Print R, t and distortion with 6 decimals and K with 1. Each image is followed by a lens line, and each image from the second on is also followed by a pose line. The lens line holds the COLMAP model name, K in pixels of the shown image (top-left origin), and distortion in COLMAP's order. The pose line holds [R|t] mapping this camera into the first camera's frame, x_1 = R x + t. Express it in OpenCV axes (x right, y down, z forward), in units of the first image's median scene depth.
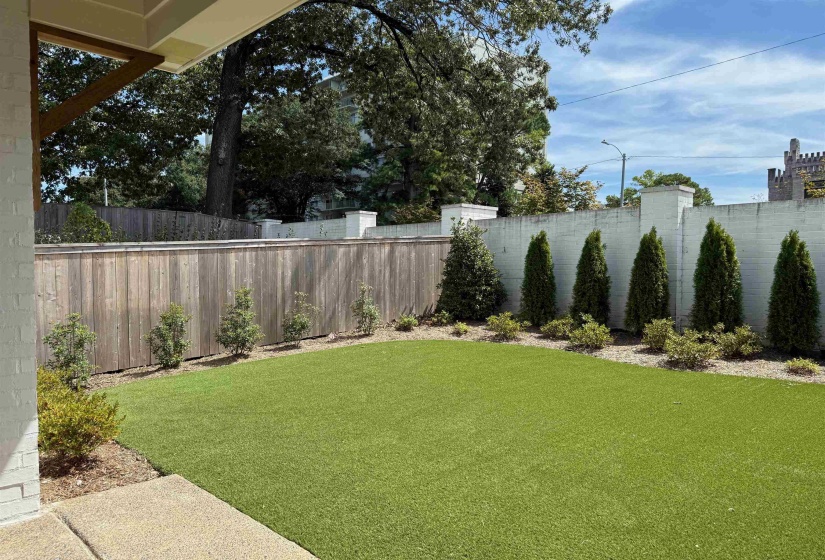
lens RADIAL K [[578.2, 0, 412.5], [0, 578.2, 280.0], [0, 0, 1]] dist [0.112094, -0.151554]
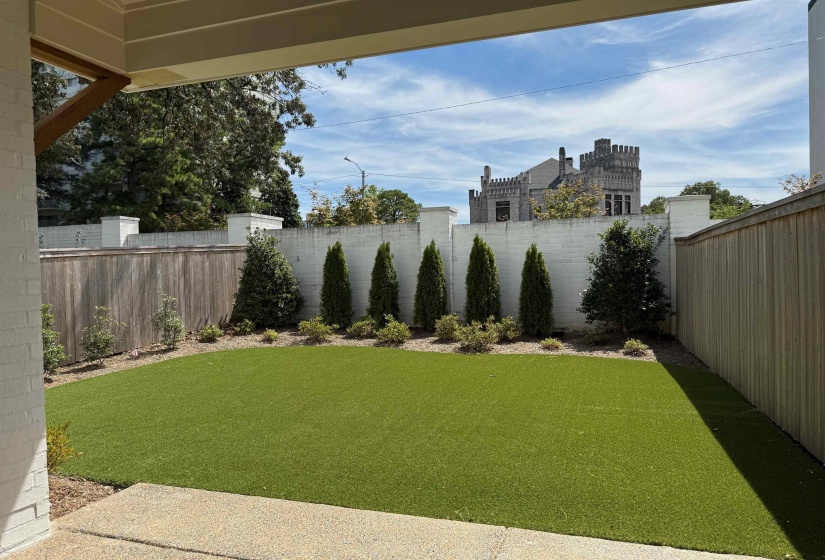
lens RADIAL K [[578.2, 0, 412.5], [0, 578.2, 280.0], [0, 0, 1]] dist [0.112094, -0.151554]
pose [[0.897156, -0.022701, 0.441129, -0.146482], [0.028376, 0.999578, -0.006271, -0.001316], [-0.440801, 0.018144, 0.897422, -0.048126]]
